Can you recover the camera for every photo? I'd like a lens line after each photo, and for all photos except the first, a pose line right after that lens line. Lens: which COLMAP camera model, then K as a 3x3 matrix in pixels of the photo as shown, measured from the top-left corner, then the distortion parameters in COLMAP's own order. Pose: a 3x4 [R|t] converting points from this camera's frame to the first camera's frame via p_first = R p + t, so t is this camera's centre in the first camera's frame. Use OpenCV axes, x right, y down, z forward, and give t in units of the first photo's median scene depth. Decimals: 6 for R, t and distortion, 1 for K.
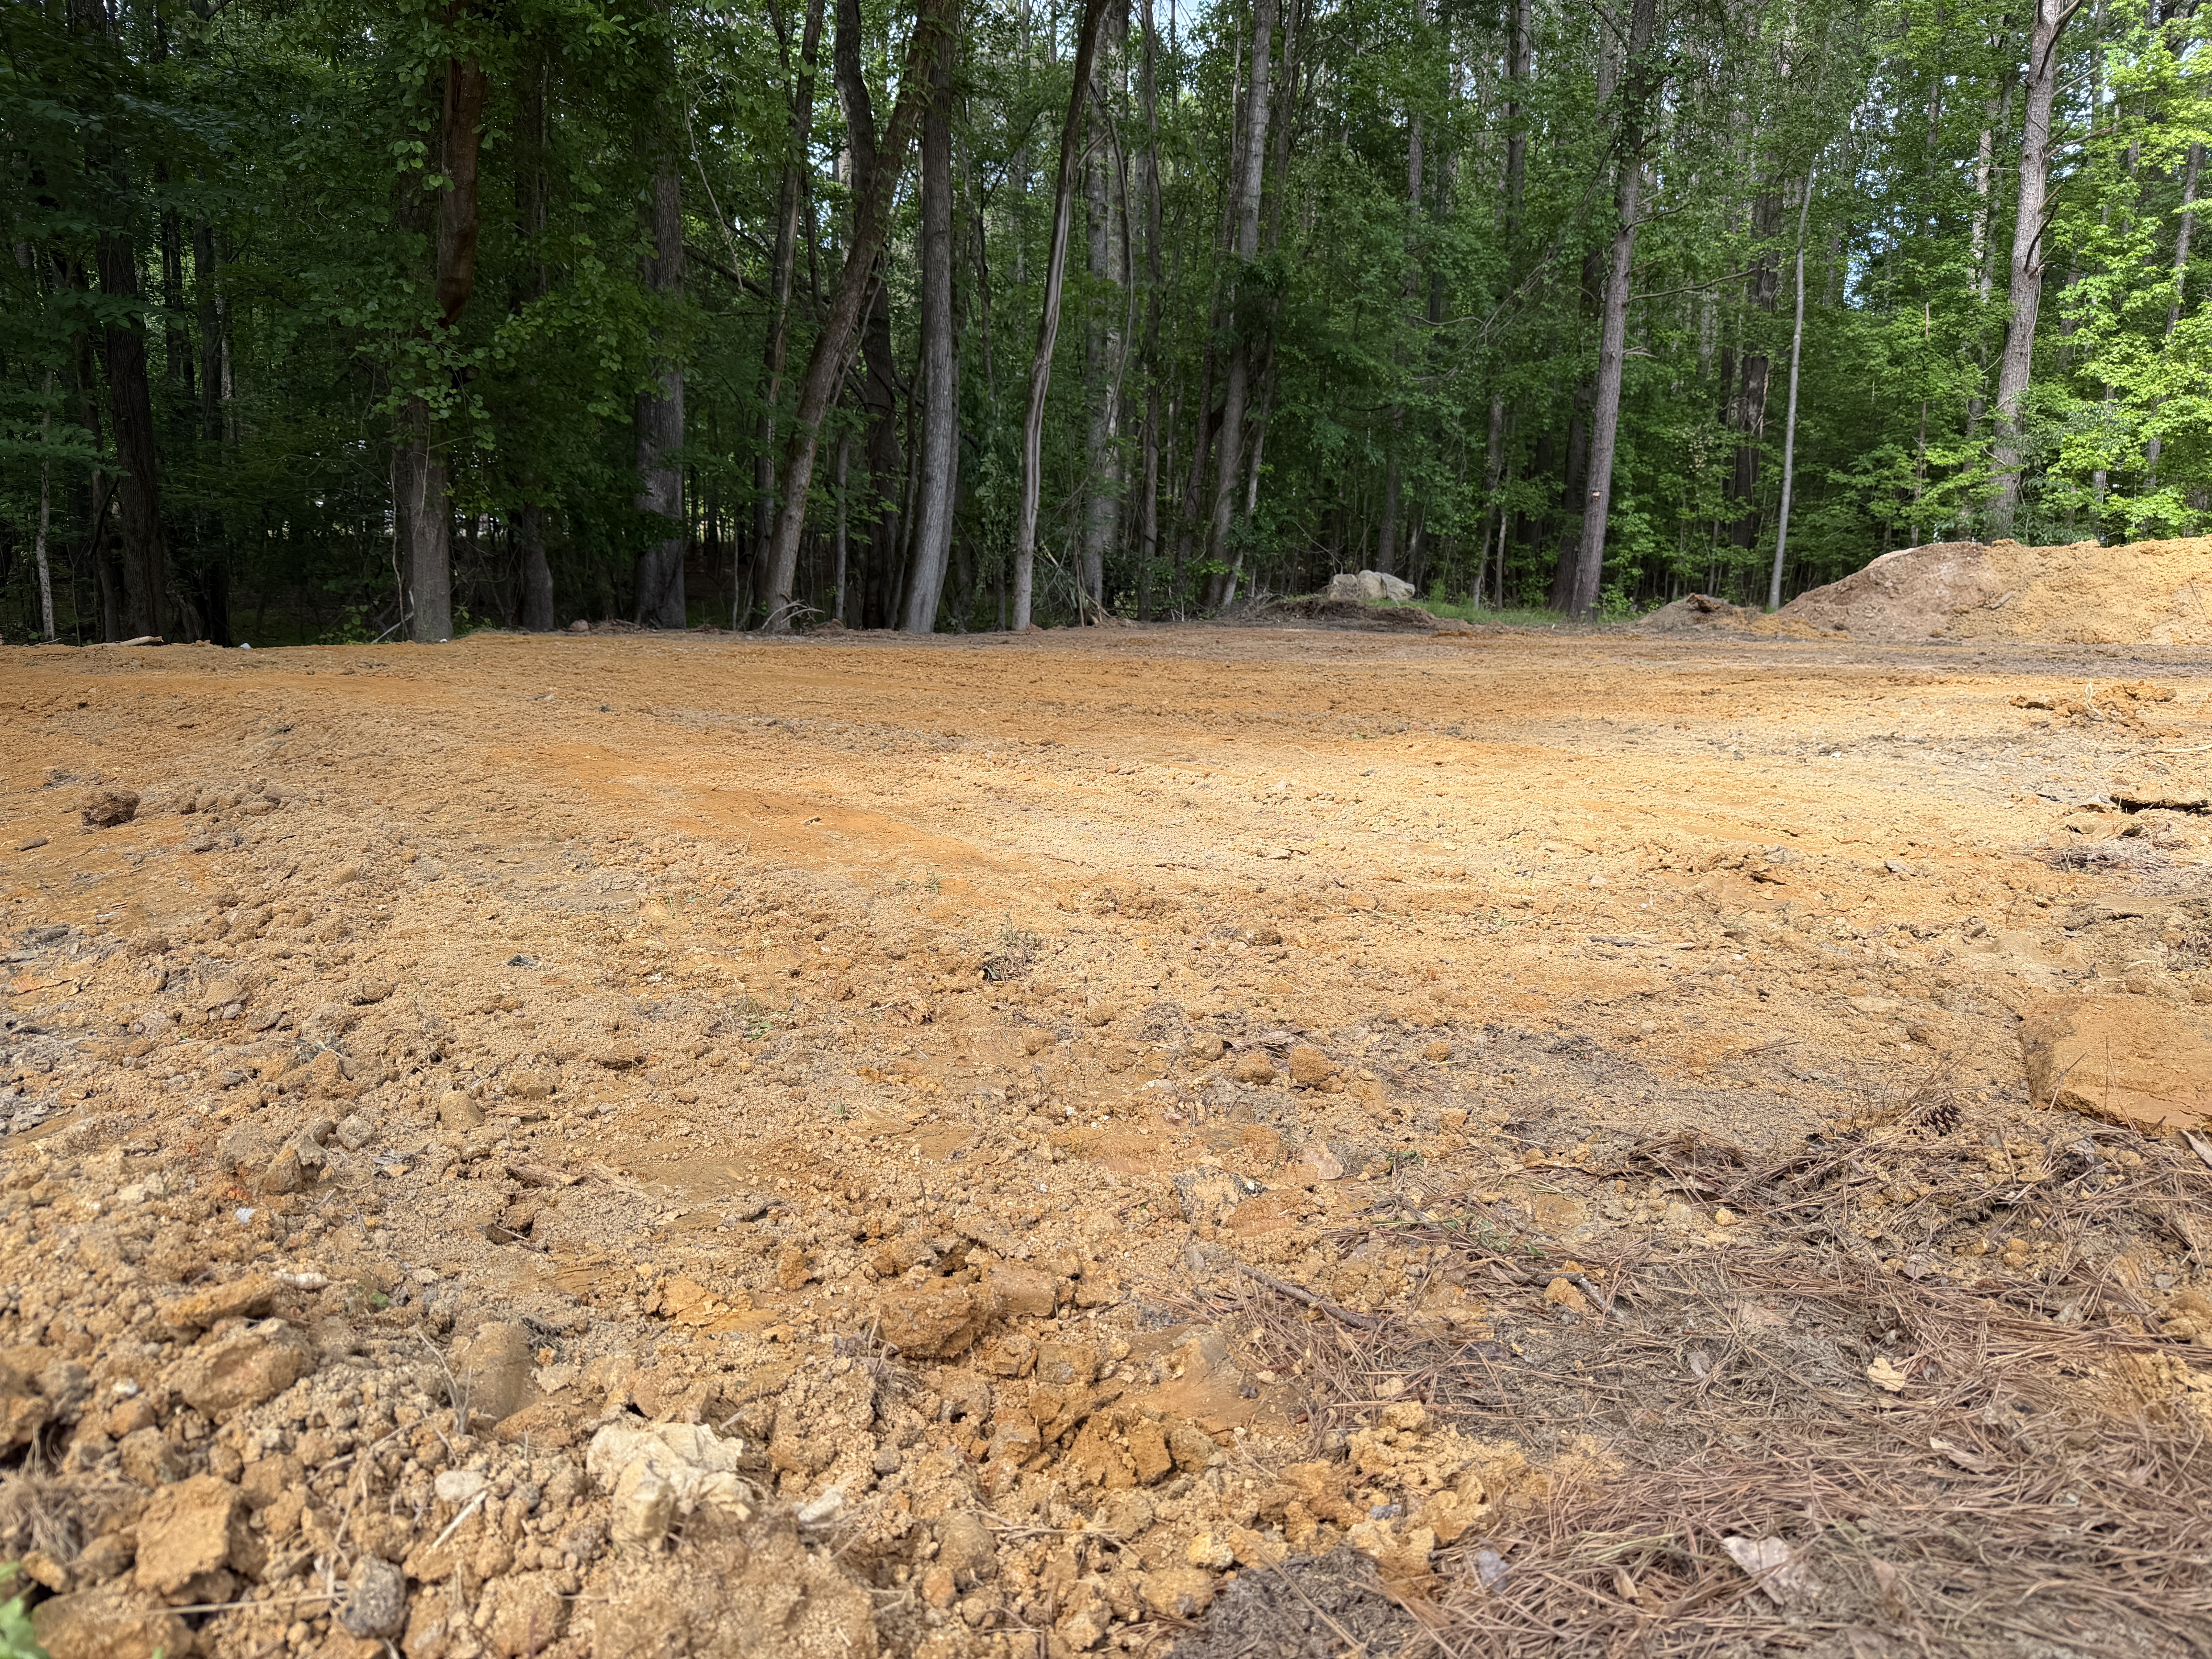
lens RADIAL K [[1502.6, 0, 1112.9], [0, 1502.6, 855.6], [0, 0, 1]] dist [0.083882, -0.043428]
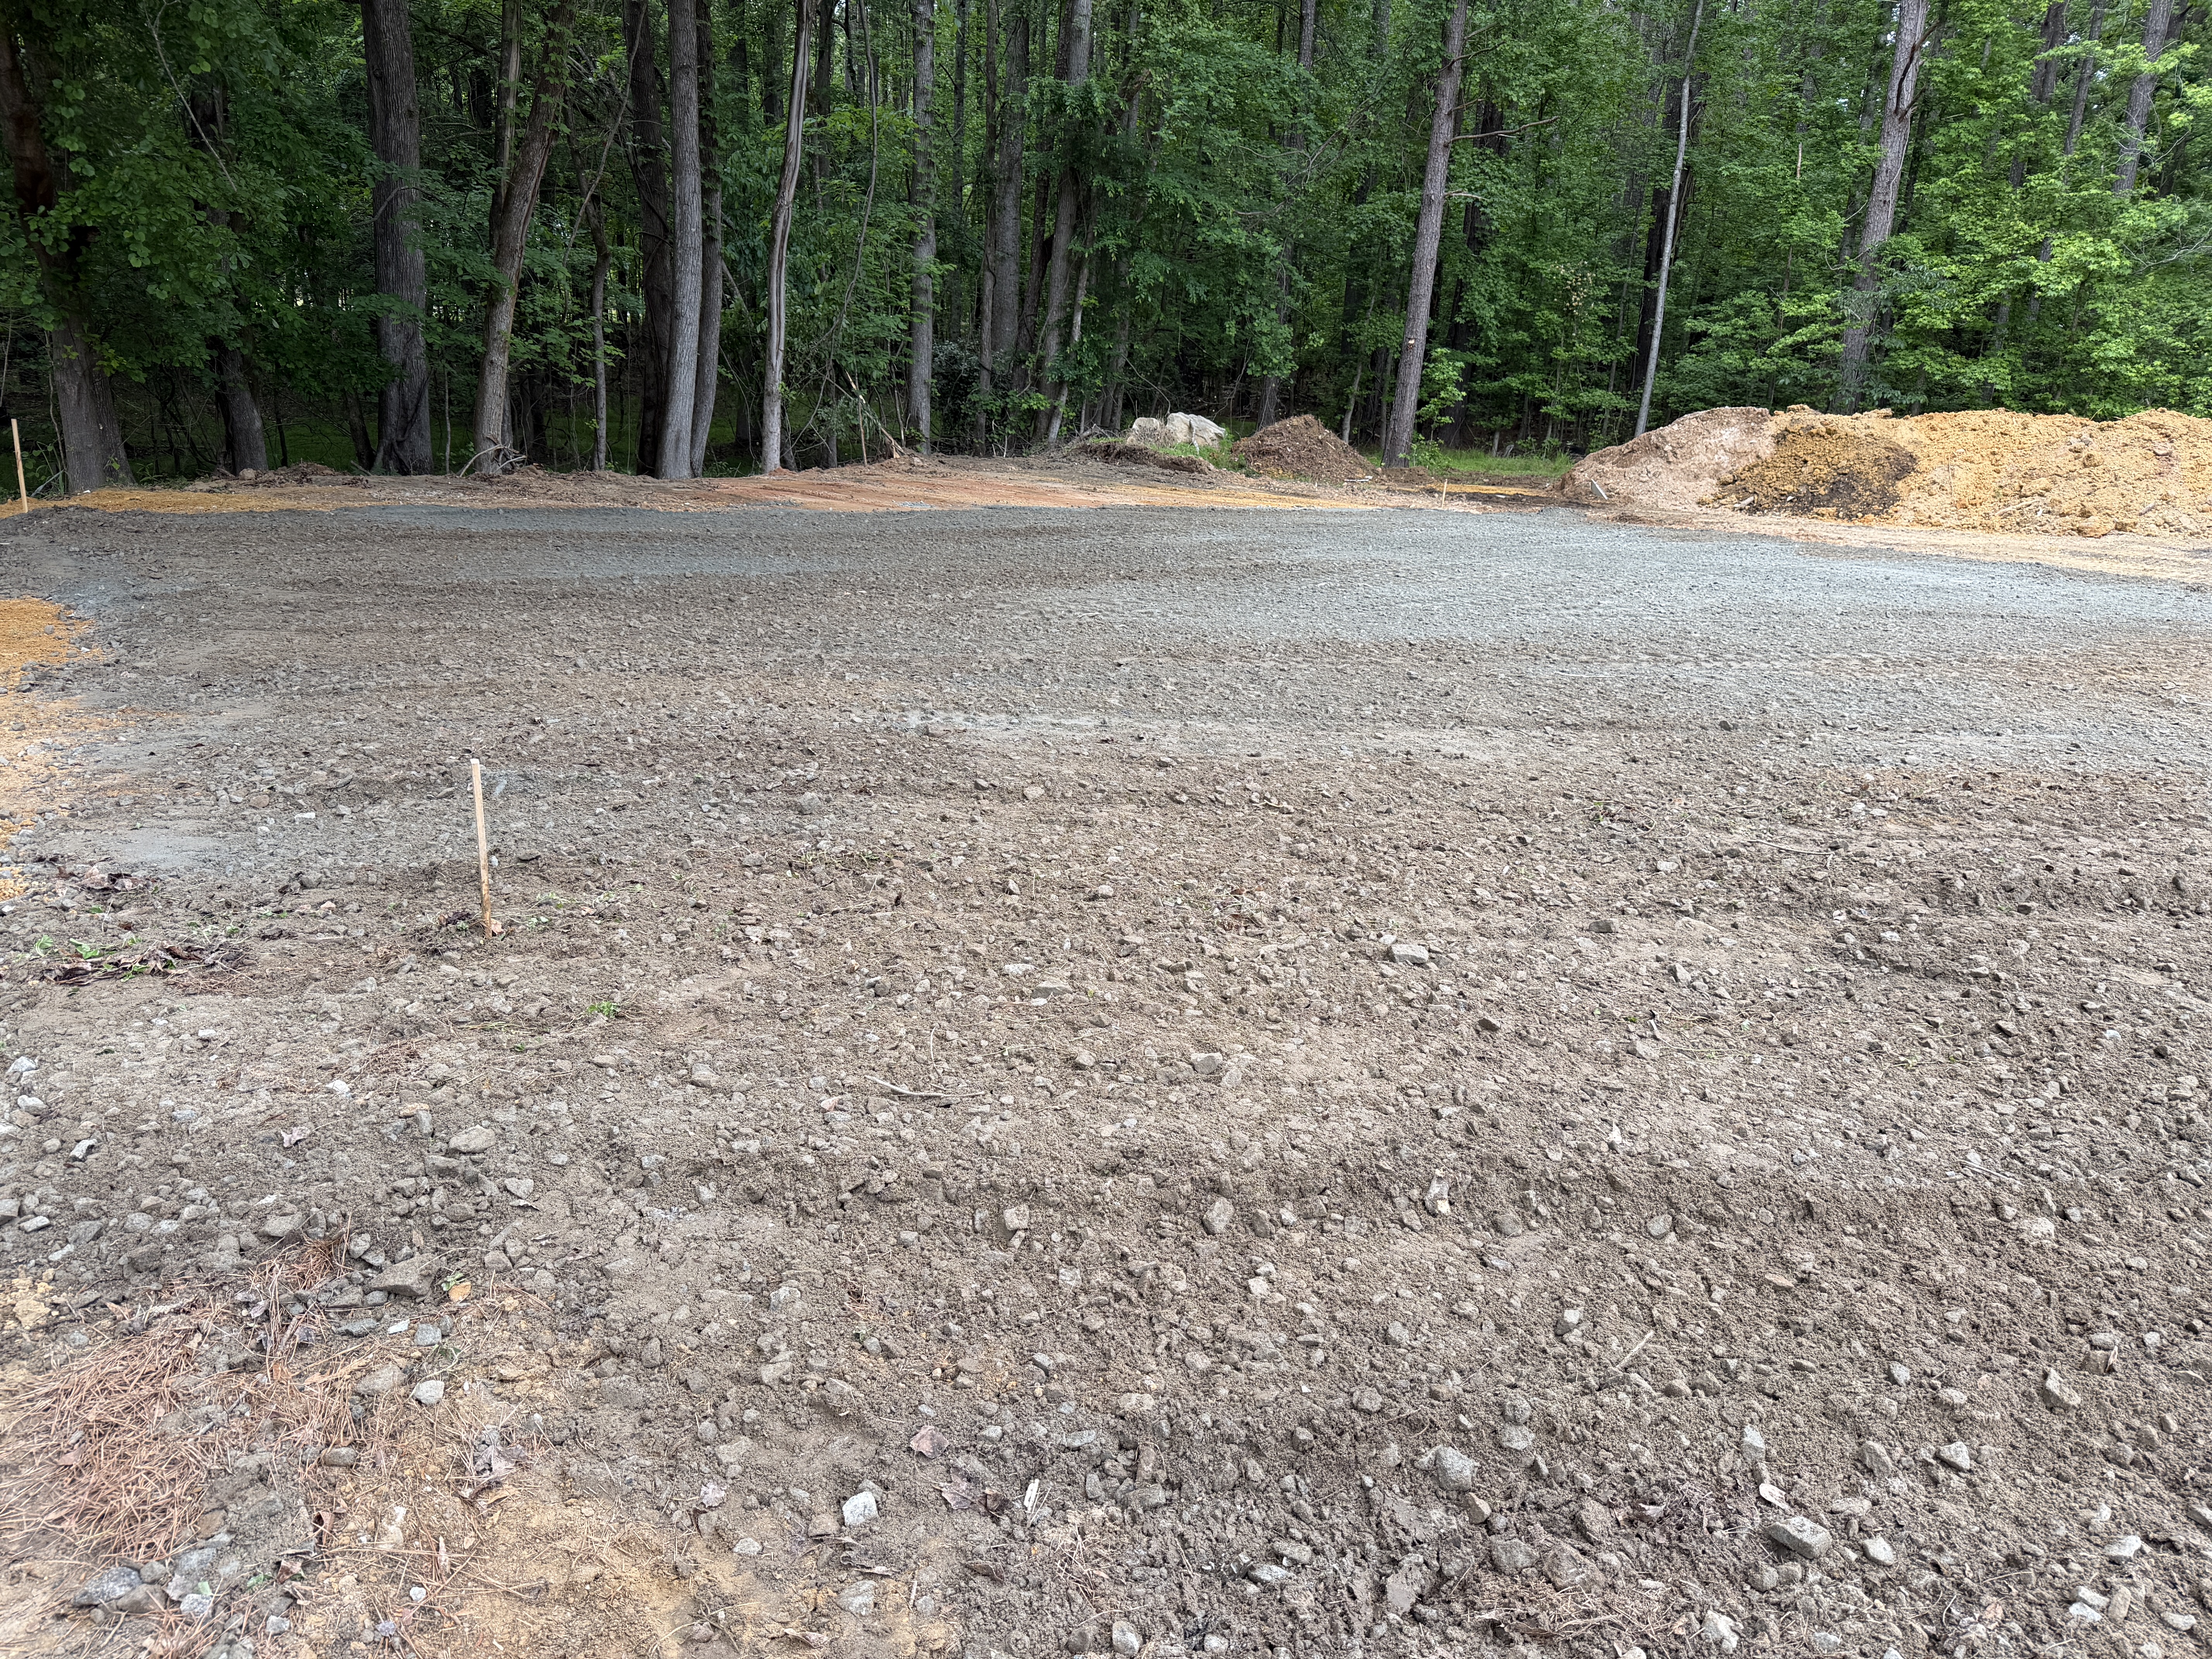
lens RADIAL K [[1519.9, 0, 1106.0], [0, 1519.9, 829.5], [0, 0, 1]] dist [0.101875, -0.072360]
pose [[0.998716, 0.042267, -0.027928, 0.154773], [-0.038855, 0.992823, 0.113108, -0.024732], [0.032508, -0.111878, 0.993190, -0.049990]]
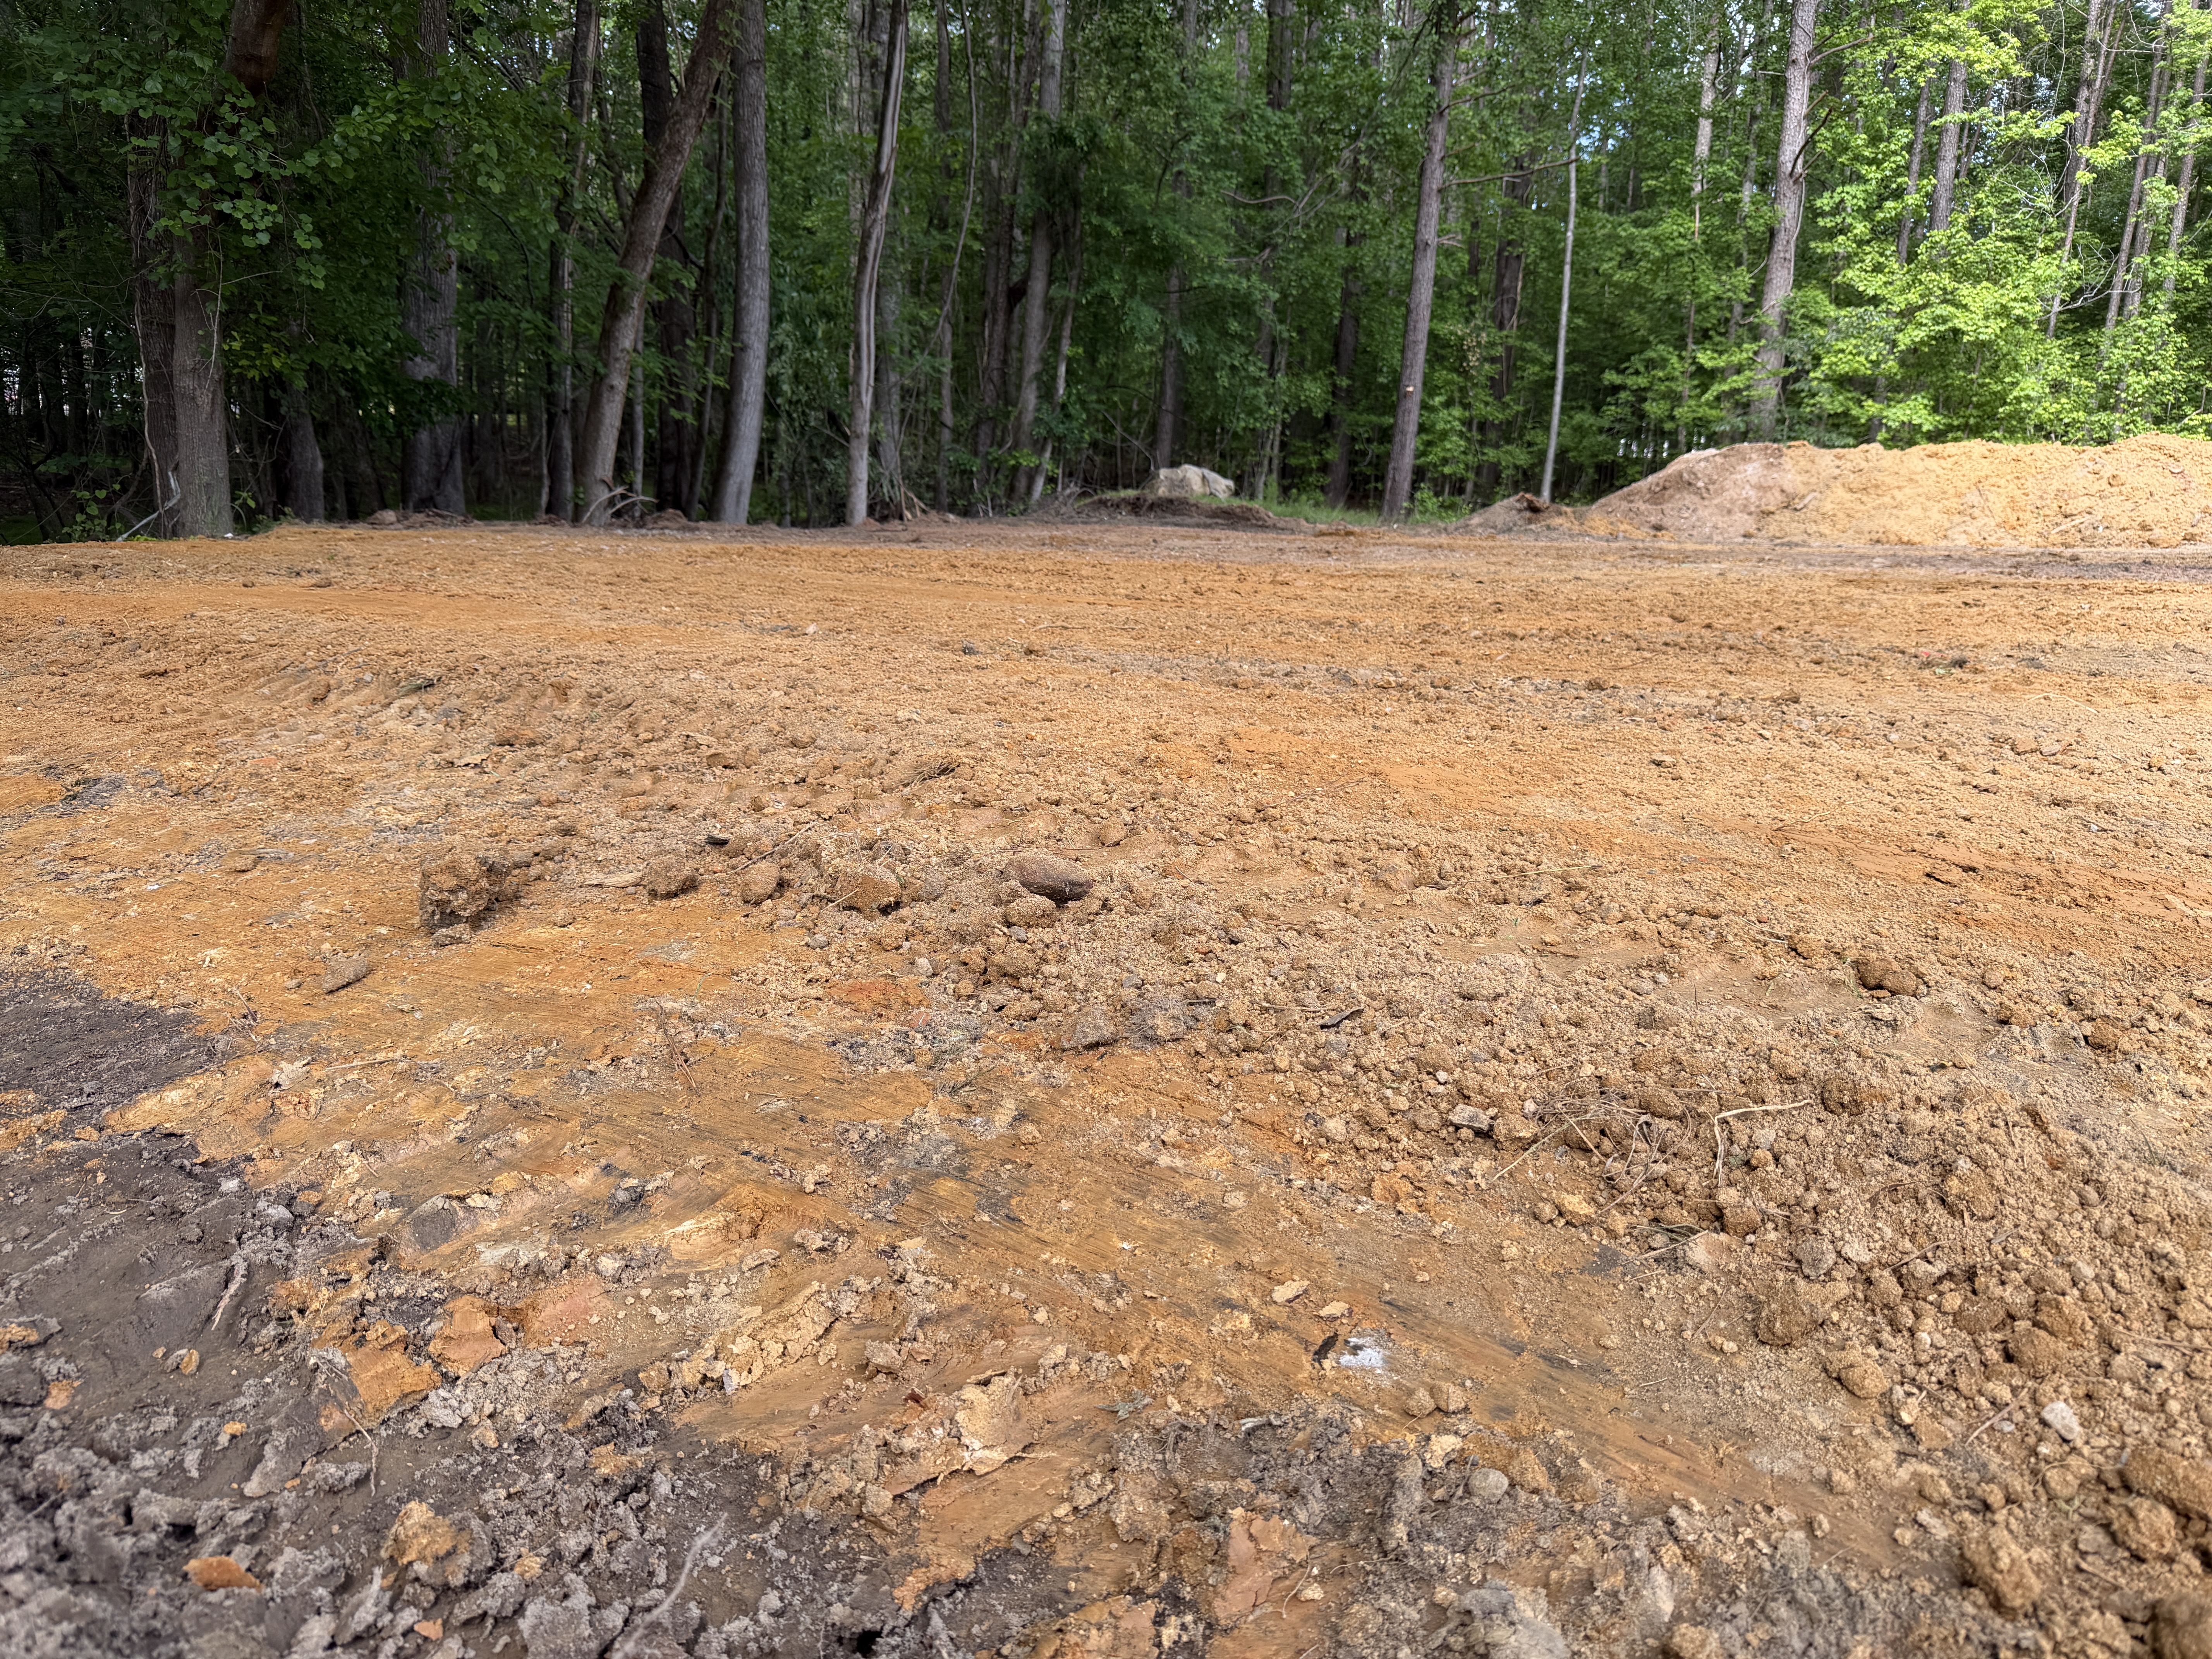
lens RADIAL K [[1519.9, 0, 1106.0], [0, 1519.9, 829.5], [0, 0, 1]] dist [0.101875, -0.072360]
pose [[0.981514, -0.032578, 0.188598, -0.067865], [0.023392, 0.998438, 0.050734, -0.009451], [-0.189956, -0.045384, 0.980743, 0.054983]]
